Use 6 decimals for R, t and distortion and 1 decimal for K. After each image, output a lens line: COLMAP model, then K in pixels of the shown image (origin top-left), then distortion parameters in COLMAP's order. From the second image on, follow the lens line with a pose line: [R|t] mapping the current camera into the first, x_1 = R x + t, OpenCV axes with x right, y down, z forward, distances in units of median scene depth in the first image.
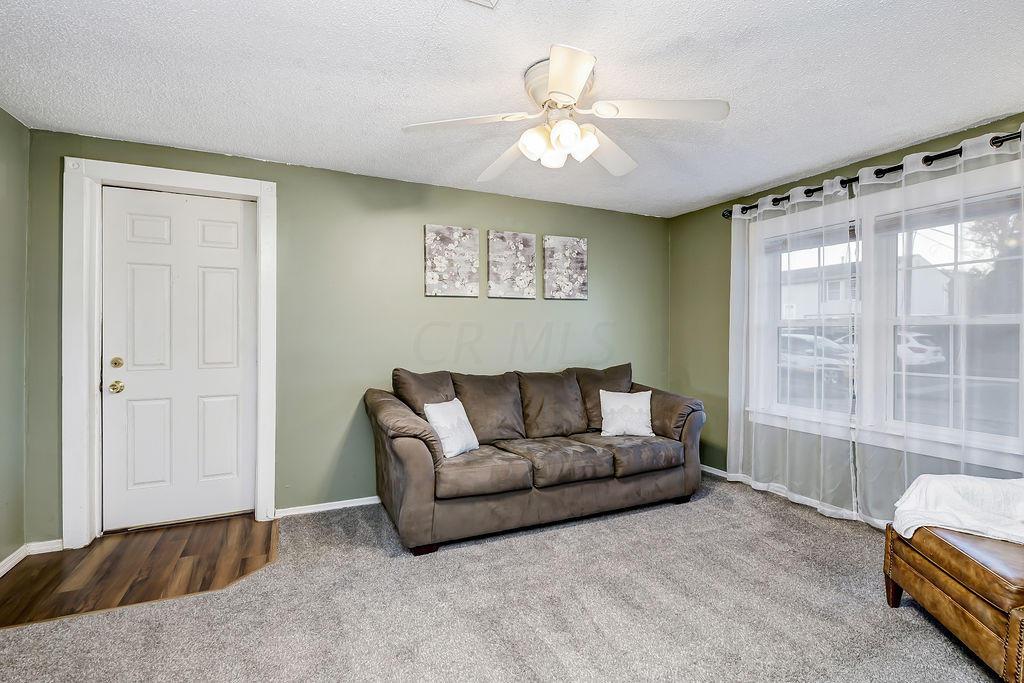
lens RADIAL K [[481.8, 0, 514.9], [0, 481.8, 335.0], [0, 0, 1]] dist [0.003825, -0.000192]
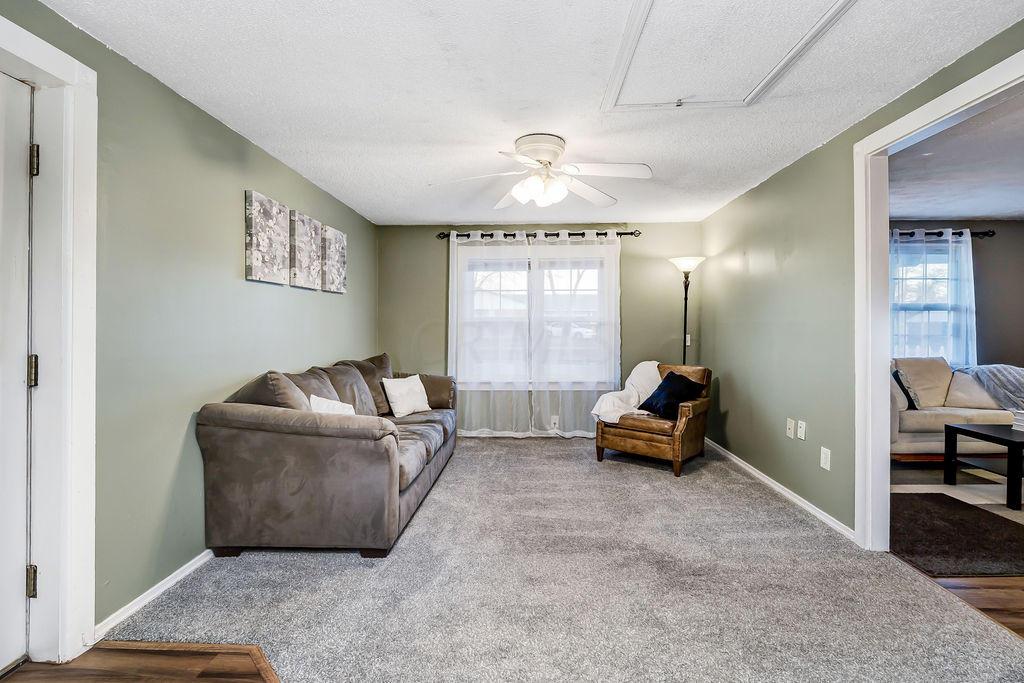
lens RADIAL K [[481.8, 0, 516.7], [0, 481.8, 334.3], [0, 0, 1]] dist [0.003825, -0.000192]
pose [[0.449674, -0.018395, 0.893003, -0.699265], [0.007793, 0.999831, 0.016671, -0.001464], [-0.893159, -0.000537, 0.449742, 0.245638]]
